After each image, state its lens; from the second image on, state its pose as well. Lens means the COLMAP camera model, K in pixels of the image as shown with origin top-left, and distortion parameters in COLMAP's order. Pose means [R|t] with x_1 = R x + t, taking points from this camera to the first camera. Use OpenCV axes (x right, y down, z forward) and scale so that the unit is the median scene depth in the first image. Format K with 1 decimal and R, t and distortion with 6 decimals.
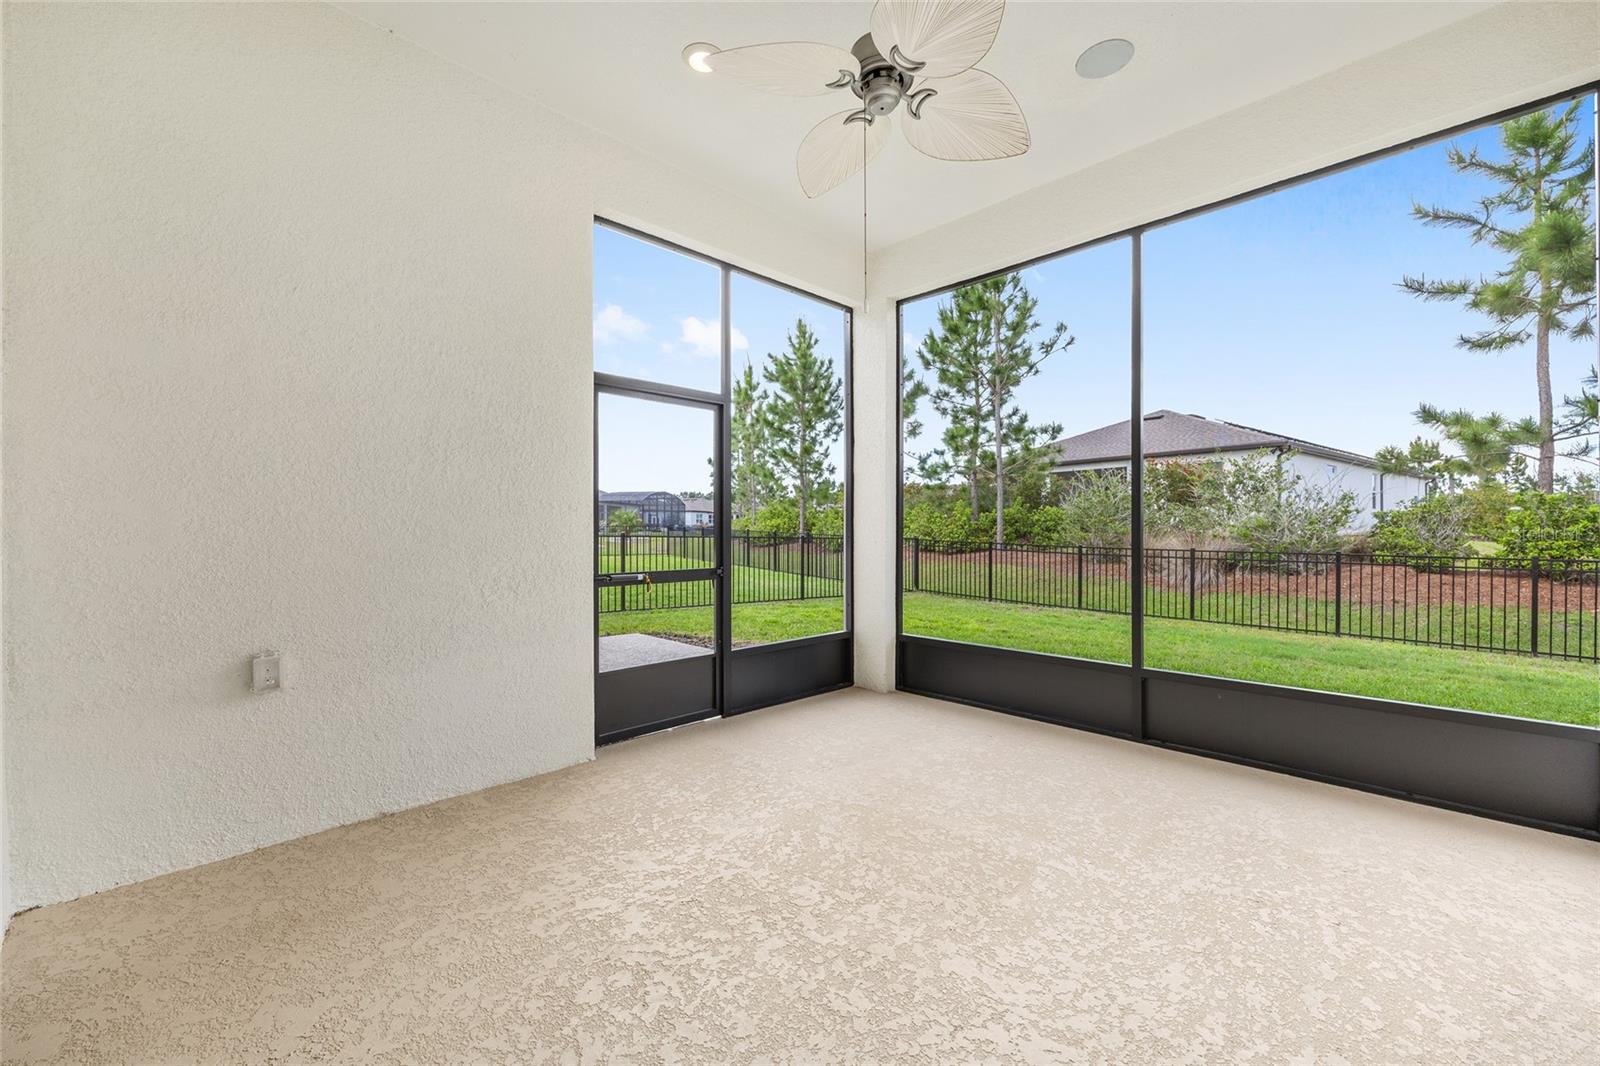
lens RADIAL K [[643.1, 0, 805.2], [0, 643.1, 527.0], [0, 0, 1]] dist [-0.003593, 0.000319]
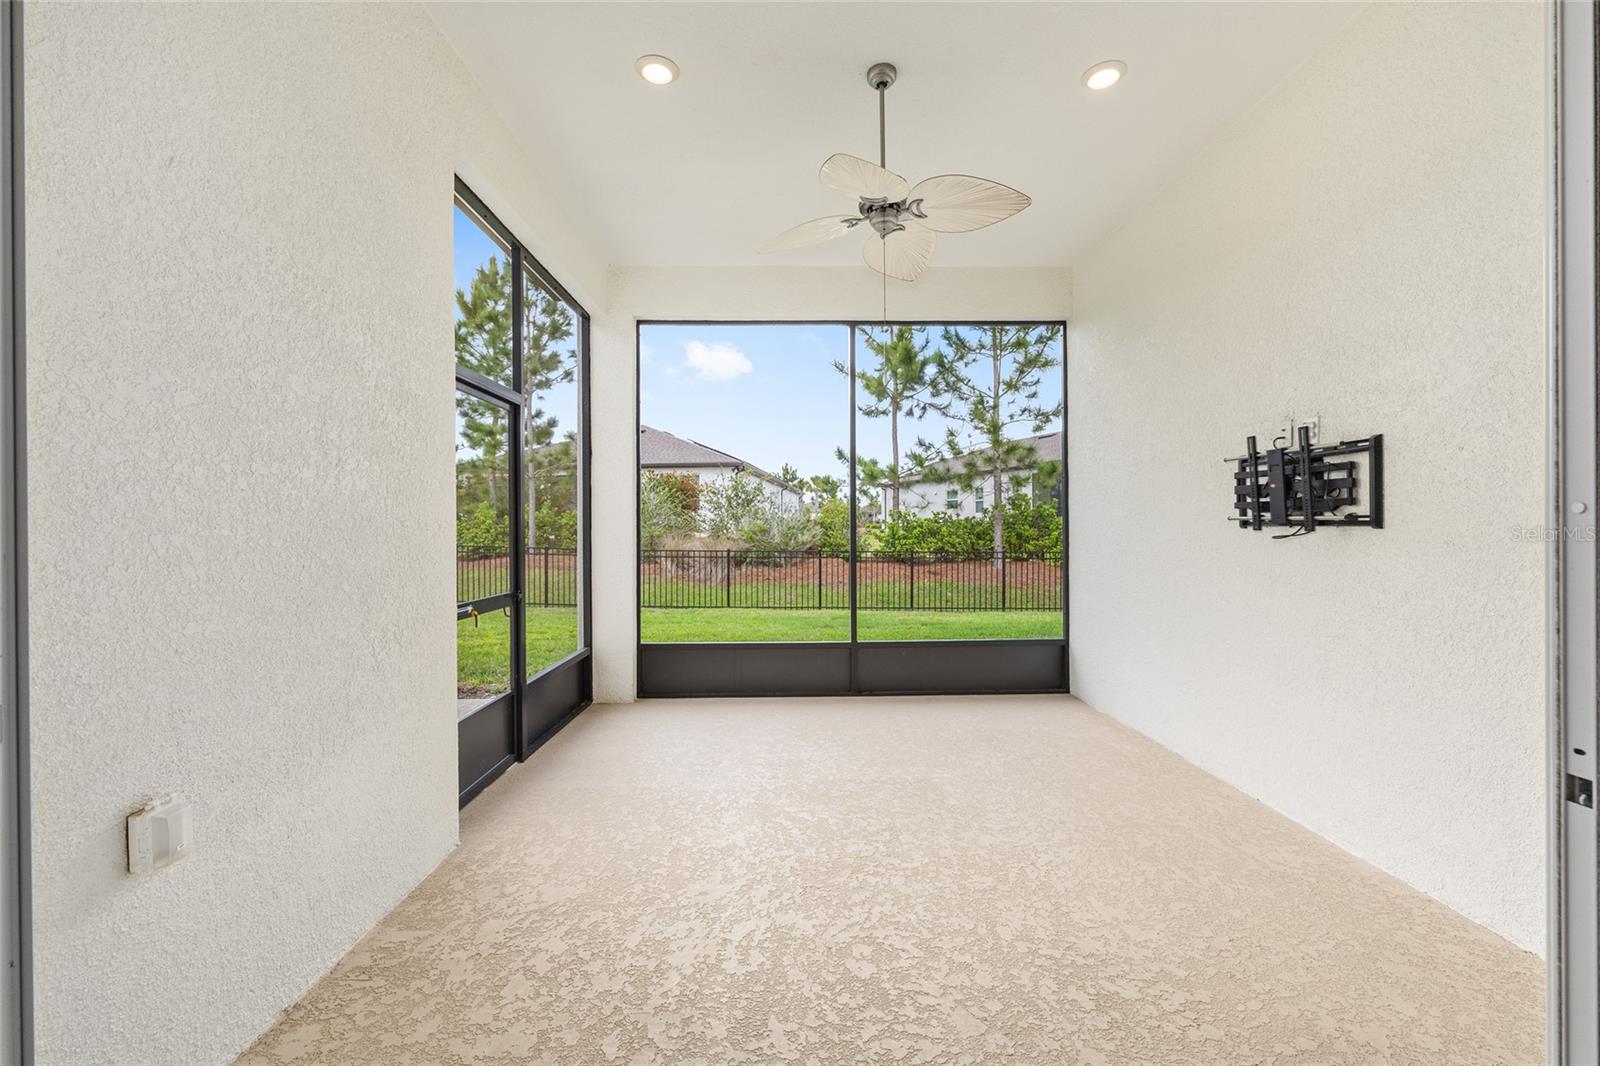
lens RADIAL K [[643.1, 0, 805.2], [0, 643.1, 527.0], [0, 0, 1]] dist [-0.003593, 0.000319]
pose [[0.686309, 0.000084, 0.727310, -0.744000], [-0.000193, 1.000000, 0.000067, -0.037354], [-0.727310, -0.000187, 0.686309, 0.172768]]
